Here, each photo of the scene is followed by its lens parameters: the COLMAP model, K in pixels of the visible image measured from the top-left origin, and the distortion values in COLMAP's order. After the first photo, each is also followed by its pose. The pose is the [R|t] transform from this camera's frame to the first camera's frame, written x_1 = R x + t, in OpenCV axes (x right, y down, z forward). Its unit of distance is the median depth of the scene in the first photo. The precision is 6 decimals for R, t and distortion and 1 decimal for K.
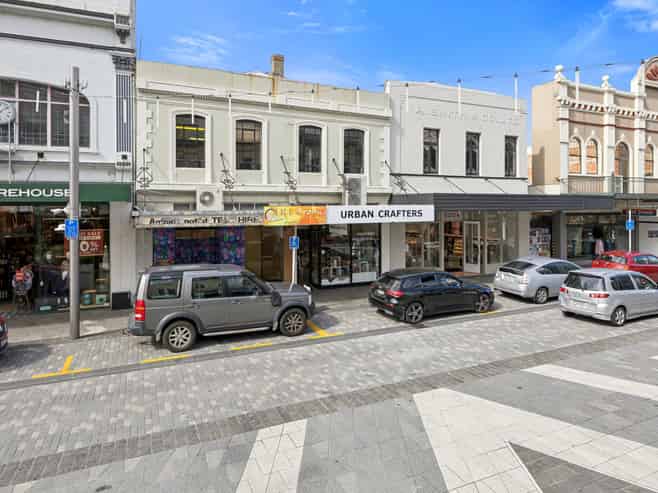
lens RADIAL K [[409.3, 0, 325.7], [0, 409.3, 206.7], [0, 0, 1]] dist [-0.000914, 0.000764]
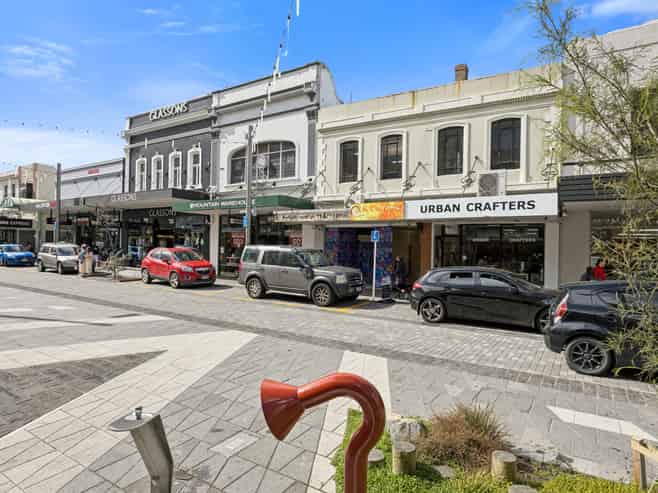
lens RADIAL K [[380.6, 0, 343.1], [0, 380.6, 247.0], [0, 0, 1]] dist [-0.005462, -0.001030]
pose [[0.572203, 0.012386, -0.820018, 0.676576], [-0.022874, 0.999738, -0.000861, 0.114003], [0.819793, 0.019250, 0.572337, 0.331697]]
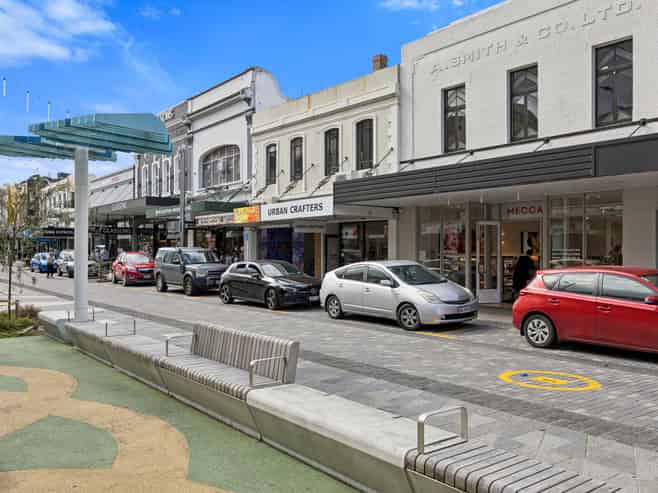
lens RADIAL K [[600.8, 0, 329.9], [0, 600.8, 236.8], [0, 0, 1]] dist [0.009527, 0.003364]
pose [[0.234873, -0.021172, -0.971795, 1.686688], [0.001849, 0.999771, -0.021334, 0.122443], [0.972024, 0.003214, 0.234859, 0.775830]]
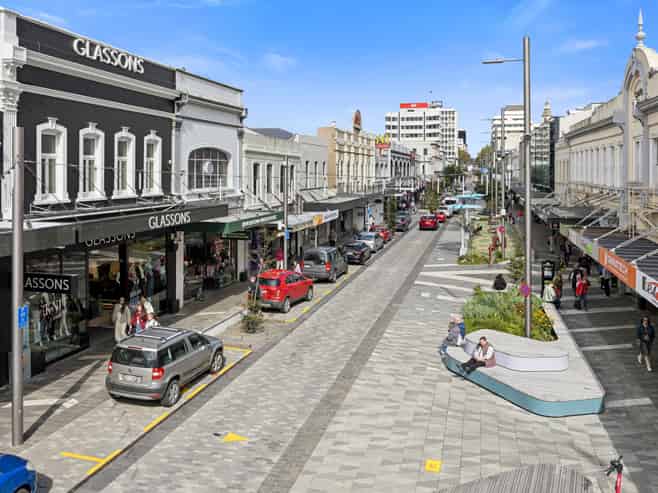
lens RADIAL K [[530.9, 0, 329.0], [0, 530.9, 246.5], [0, 0, 1]] dist [0.000142, -0.000545]
pose [[0.629548, -0.102728, 0.770141, -2.001482], [-0.001258, 0.991085, 0.133227, -0.187812], [-0.776961, -0.084842, 0.623806, -0.693018]]
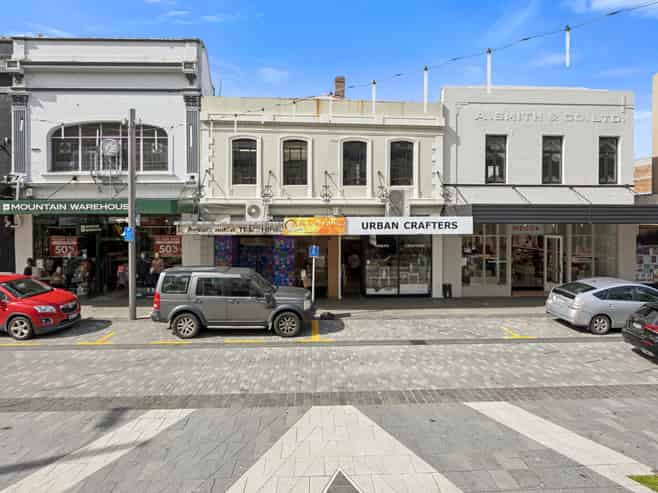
lens RADIAL K [[378.9, 0, 330.1], [0, 378.9, 223.5], [0, 0, 1]] dist [-0.005453, -0.001550]
pose [[0.933409, 0.006716, -0.358752, 0.303390], [-0.003060, 0.999937, 0.010758, 0.003660], [0.358801, -0.008944, 0.933371, 0.086316]]
